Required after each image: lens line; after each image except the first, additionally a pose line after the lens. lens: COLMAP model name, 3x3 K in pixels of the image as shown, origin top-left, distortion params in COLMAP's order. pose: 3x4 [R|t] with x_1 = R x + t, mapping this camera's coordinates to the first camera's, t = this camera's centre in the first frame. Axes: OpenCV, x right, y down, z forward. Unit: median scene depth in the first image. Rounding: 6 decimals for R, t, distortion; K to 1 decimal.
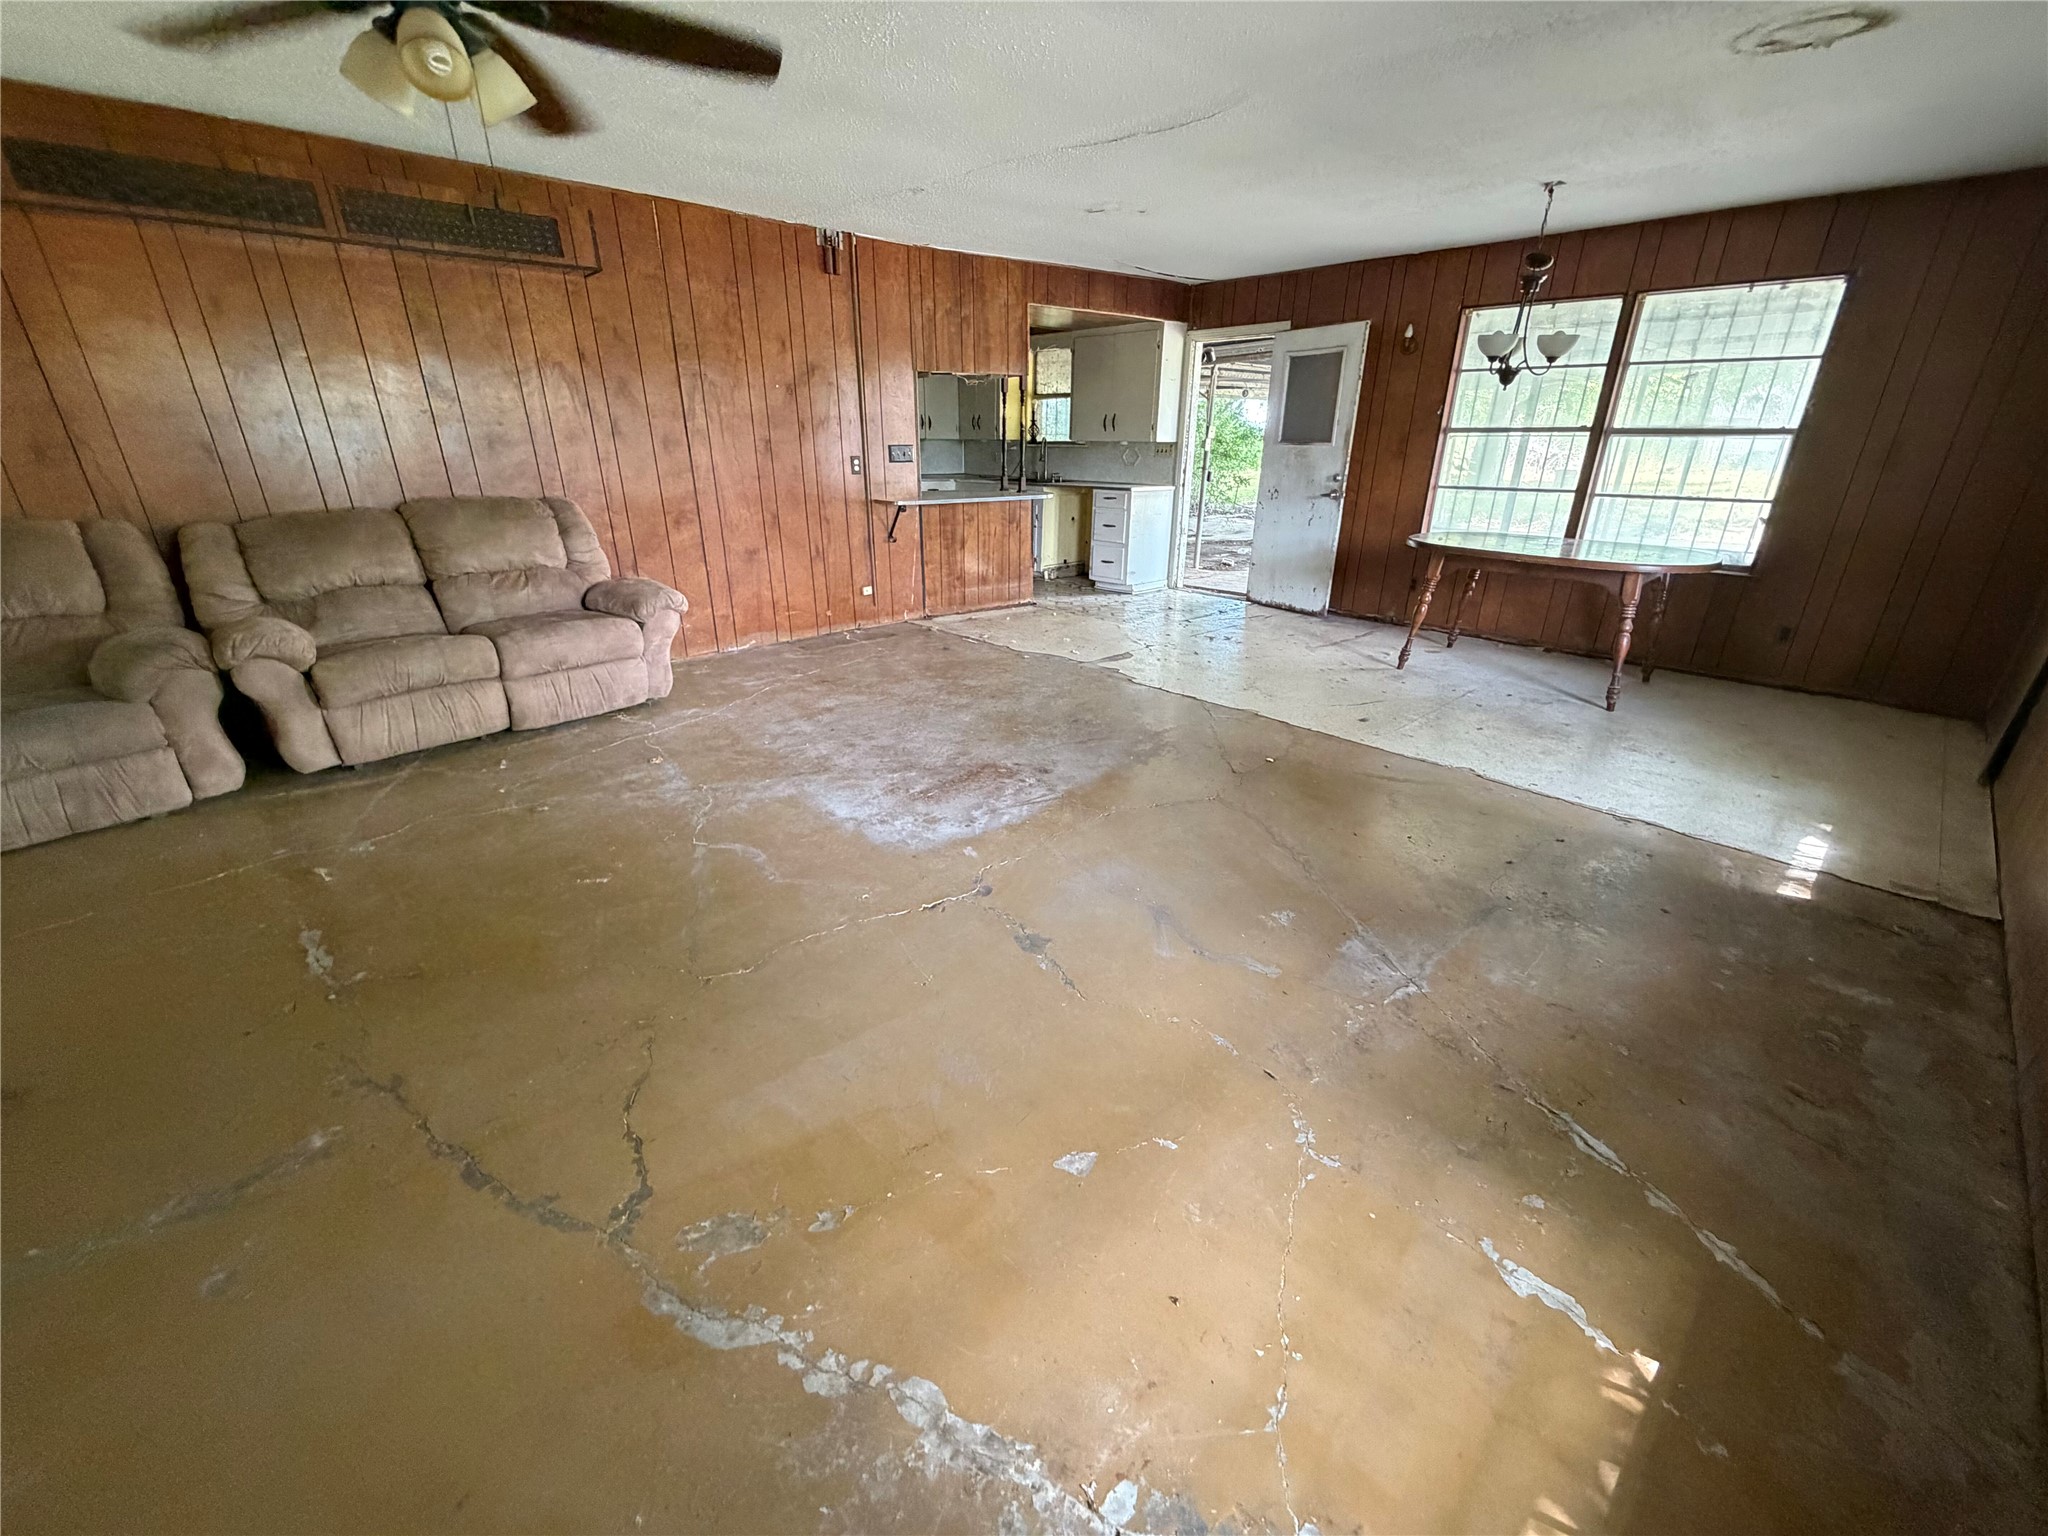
lens RADIAL K [[812.5, 0, 1018.2], [0, 812.5, 760.2], [0, 0, 1]] dist [0.001958, 0.000352]
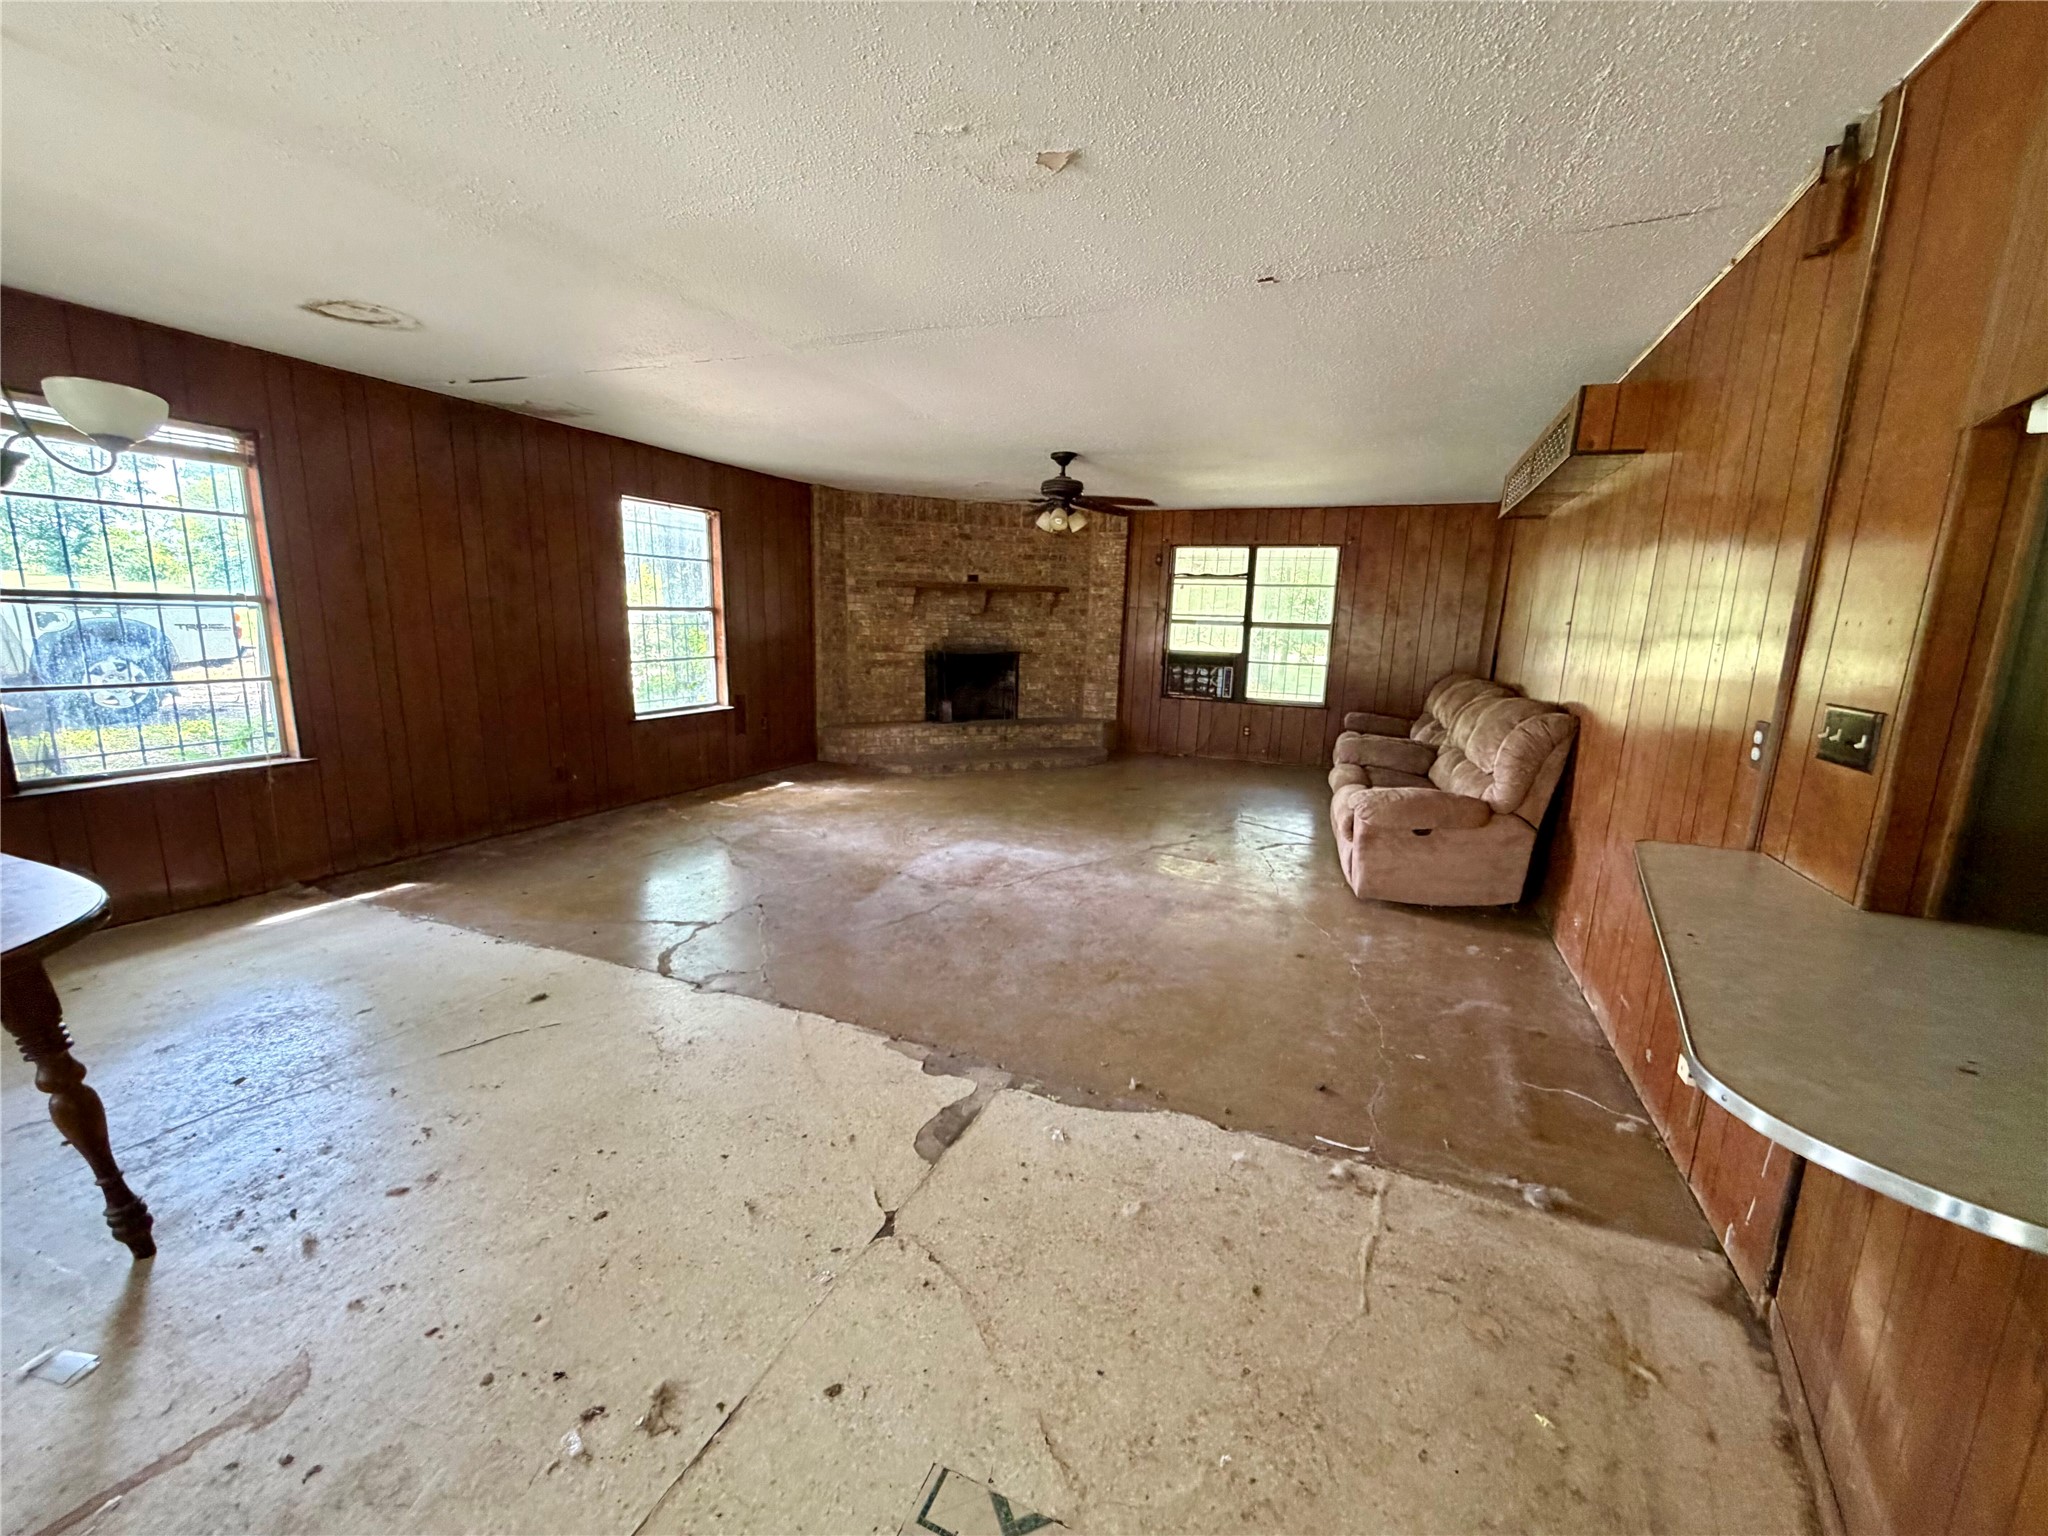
lens RADIAL K [[812.5, 0, 1020.3], [0, 812.5, 773.6], [0, 0, 1]] dist [0.001958, 0.000352]
pose [[-0.916818, 0.047739, -0.396442, 0.361780], [-0.177969, 0.839911, 0.512715, -0.746079], [0.357453, 0.540620, -0.761549, 1.825346]]
